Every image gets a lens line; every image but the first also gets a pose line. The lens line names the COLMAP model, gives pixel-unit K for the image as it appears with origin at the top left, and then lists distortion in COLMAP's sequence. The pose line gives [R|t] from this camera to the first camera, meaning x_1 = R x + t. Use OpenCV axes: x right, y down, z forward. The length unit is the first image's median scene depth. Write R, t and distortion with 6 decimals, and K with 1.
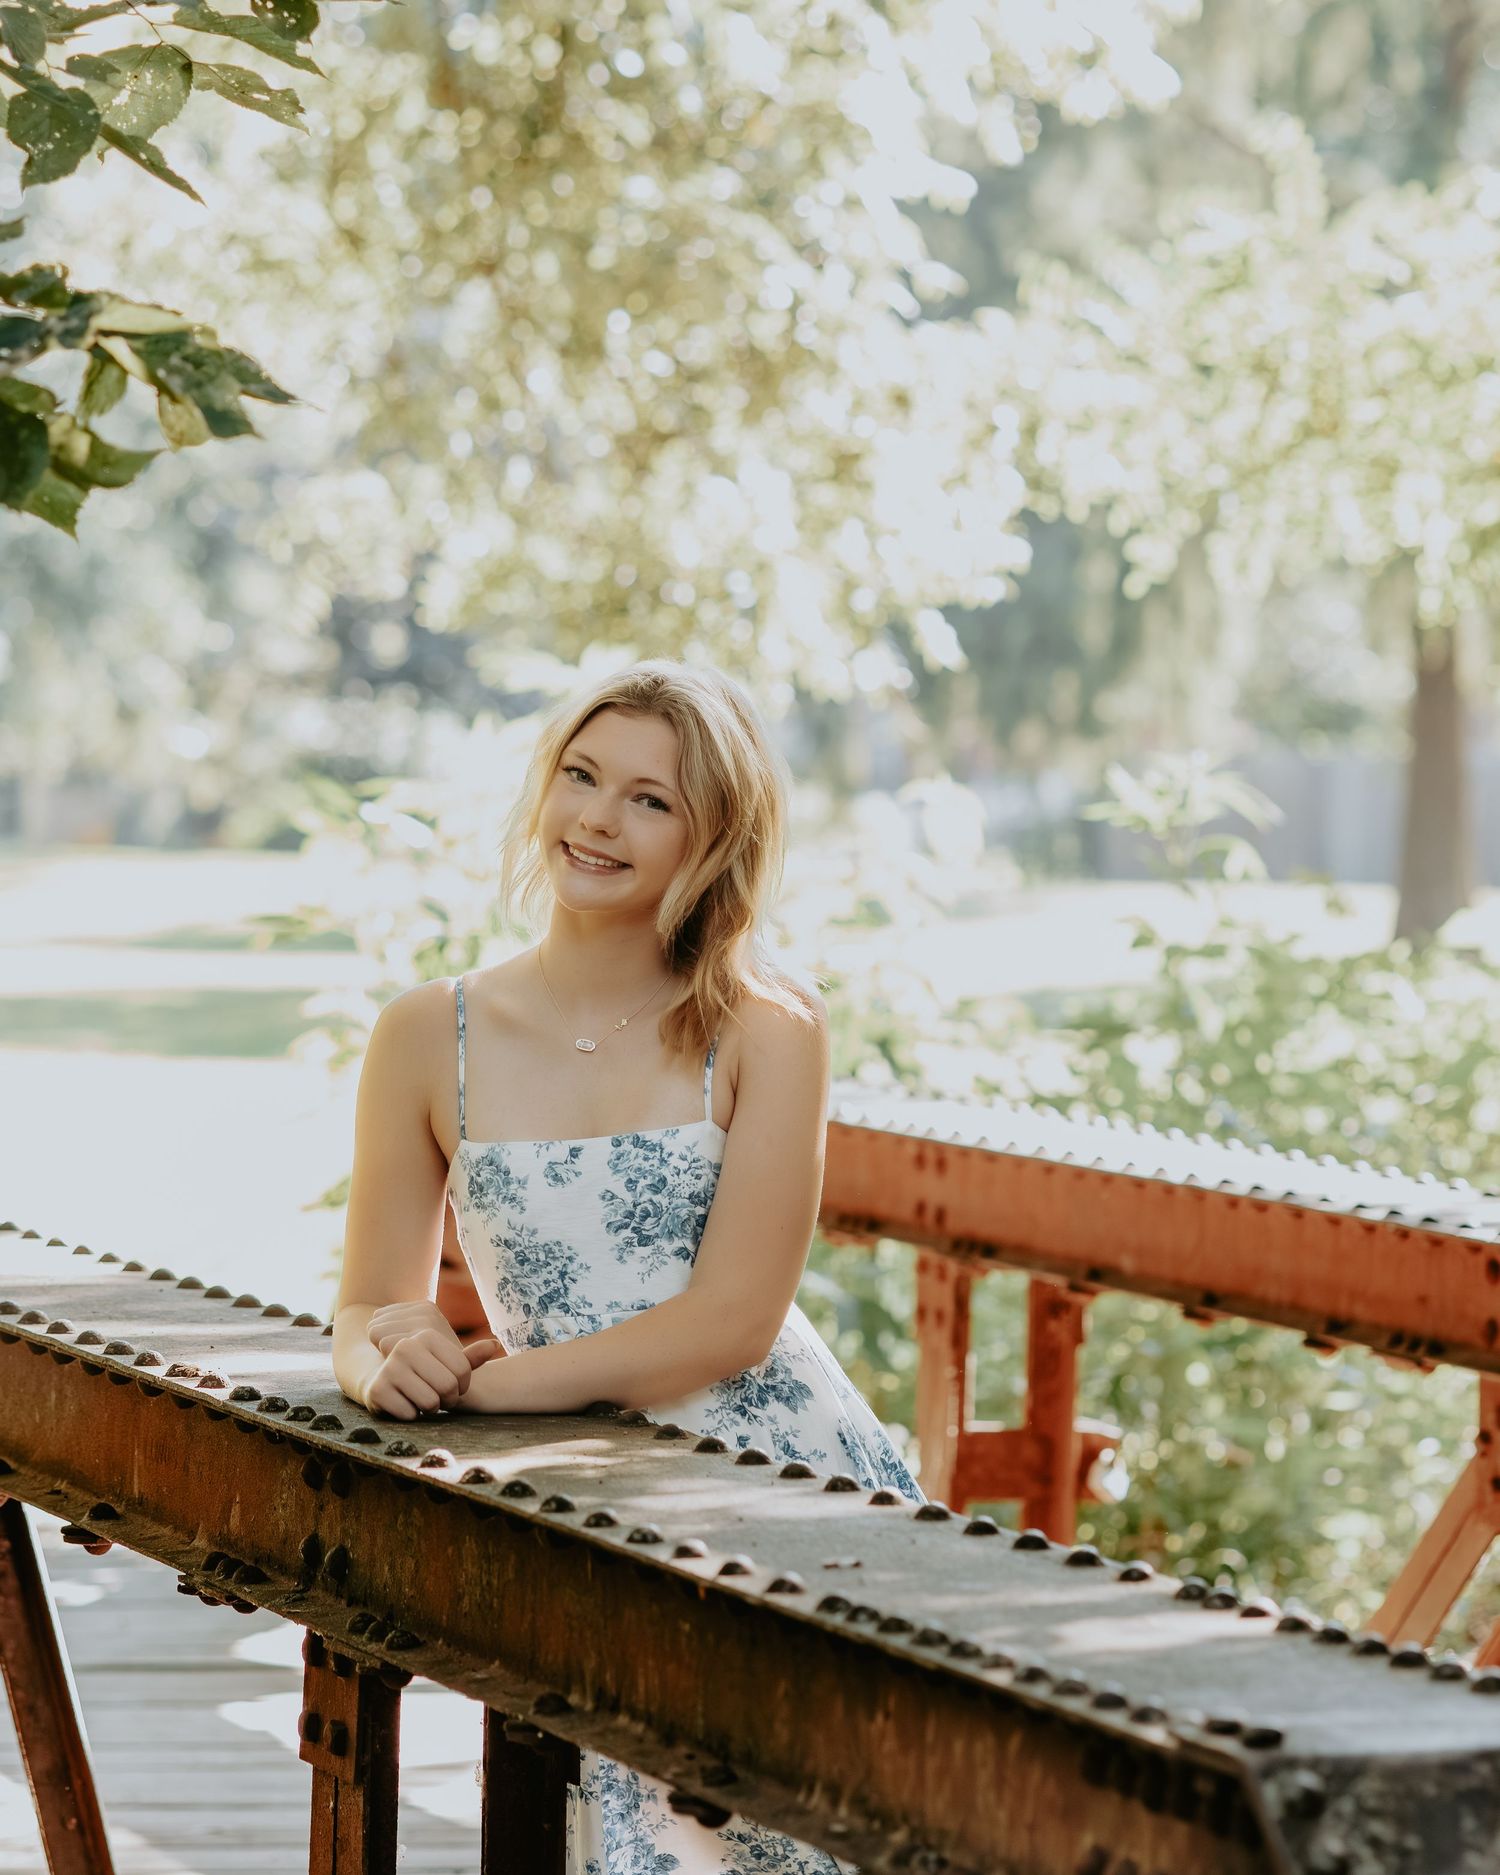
lens RADIAL K [[8566.5, 0, 750.0], [0, 8566.5, 937.5], [0, 0, 1]] dist [0.100466, 1.012106]
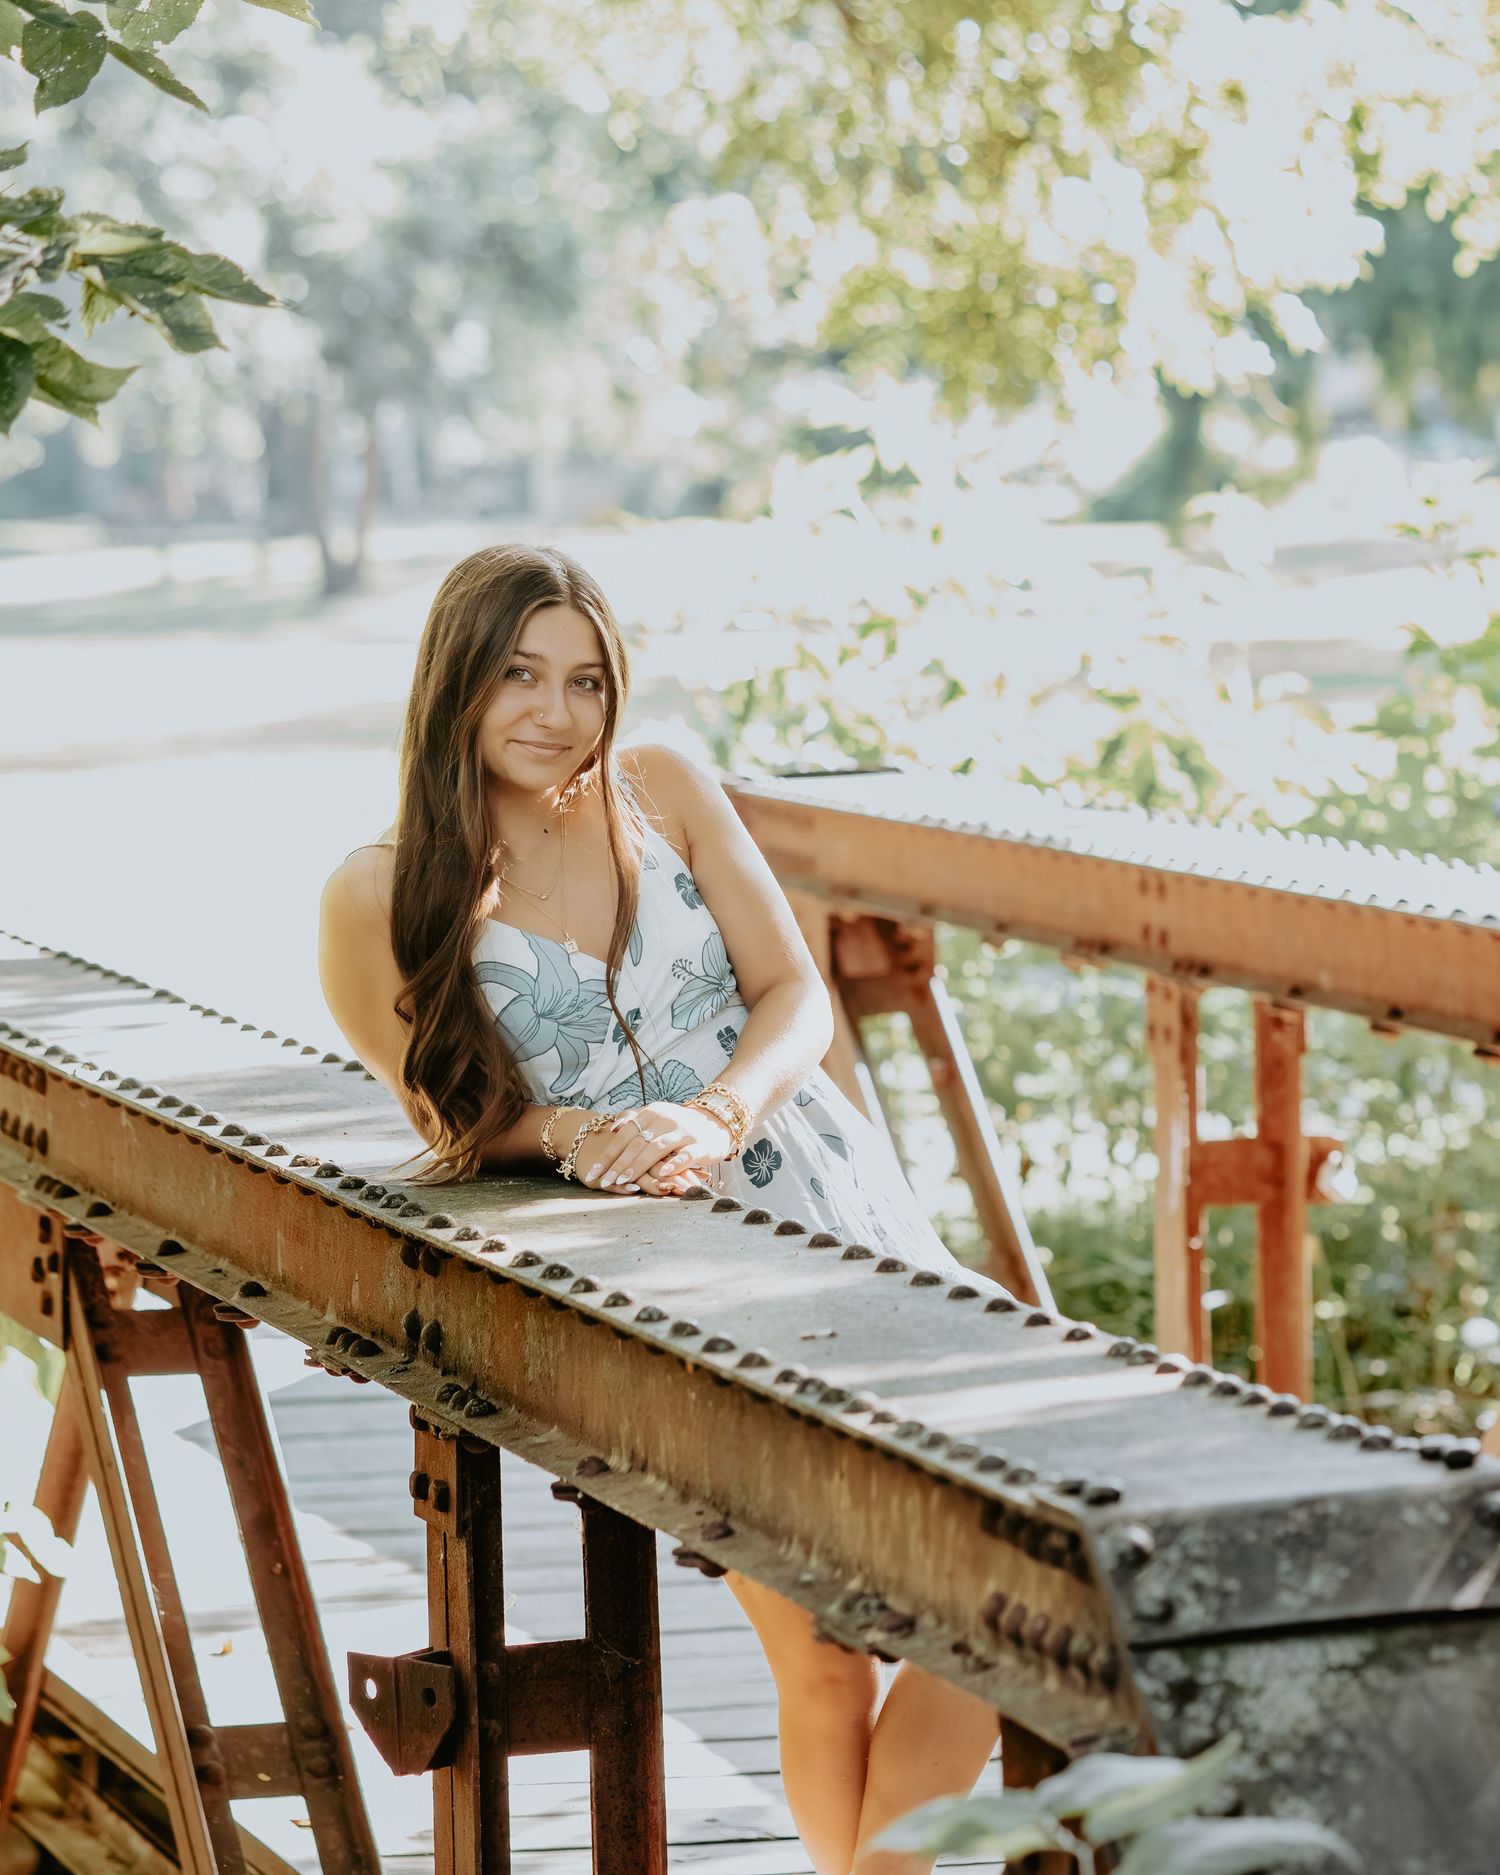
lens RADIAL K [[8566.5, 0, 750.0], [0, 8566.5, 937.5], [0, 0, 1]] dist [0.100466, 1.012106]
pose [[0.996814, -0.046761, -0.064613, 0.064938], [0.049358, 0.998012, 0.039191, -0.018414], [0.062651, -0.042255, 0.997141, -0.082121]]
